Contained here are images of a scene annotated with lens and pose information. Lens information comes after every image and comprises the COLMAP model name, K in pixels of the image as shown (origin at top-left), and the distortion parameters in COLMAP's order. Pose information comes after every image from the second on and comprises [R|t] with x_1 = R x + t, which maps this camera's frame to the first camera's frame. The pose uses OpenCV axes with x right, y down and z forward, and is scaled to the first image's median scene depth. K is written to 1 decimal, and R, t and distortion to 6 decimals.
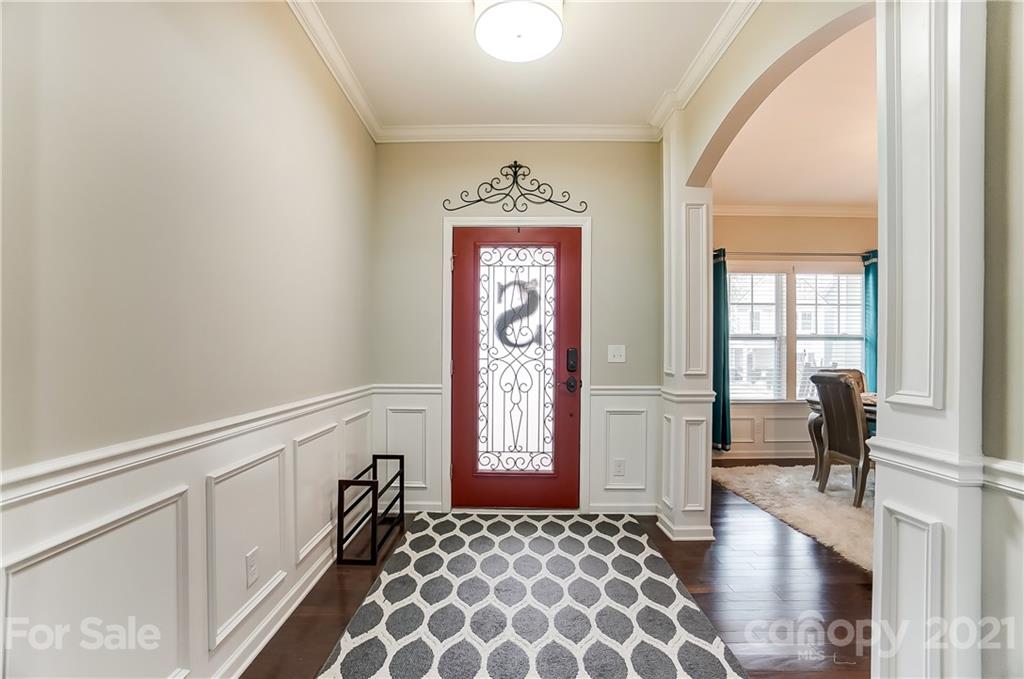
lens RADIAL K [[453.6, 0, 510.2], [0, 453.6, 344.5], [0, 0, 1]] dist [-0.045177, 0.000086]
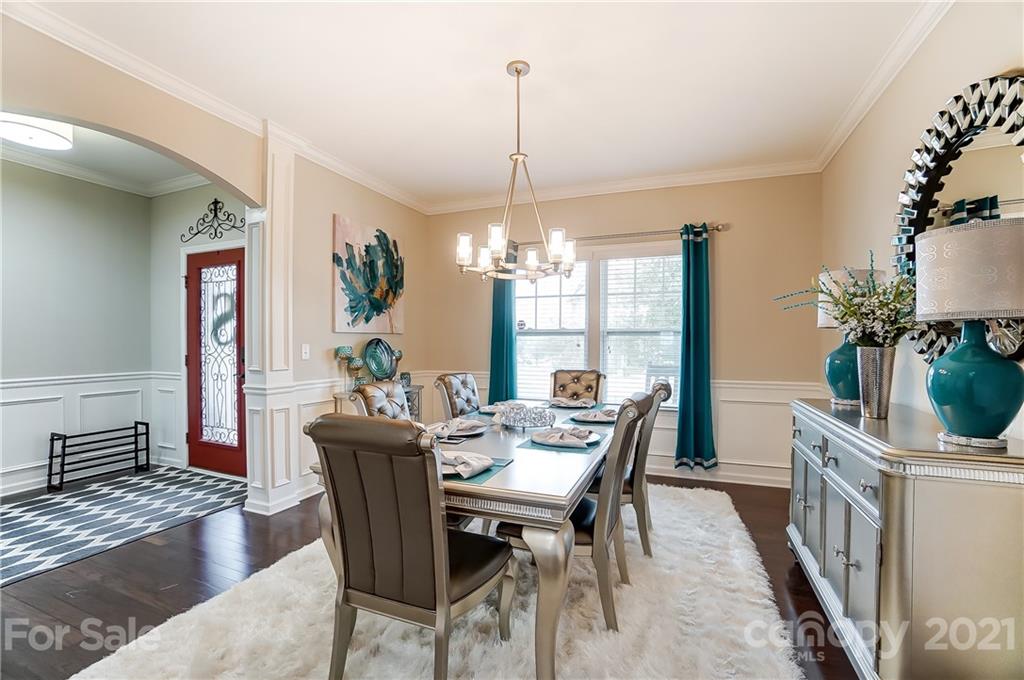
lens RADIAL K [[443.9, 0, 506.3], [0, 443.9, 340.7], [0, 0, 1]] dist [-0.024631, 0.000331]
pose [[0.925507, -0.005853, -0.378685, 1.227079], [0.007945, 0.999961, 0.003962, -0.004988], [0.378647, -0.006676, 0.925517, 0.163706]]
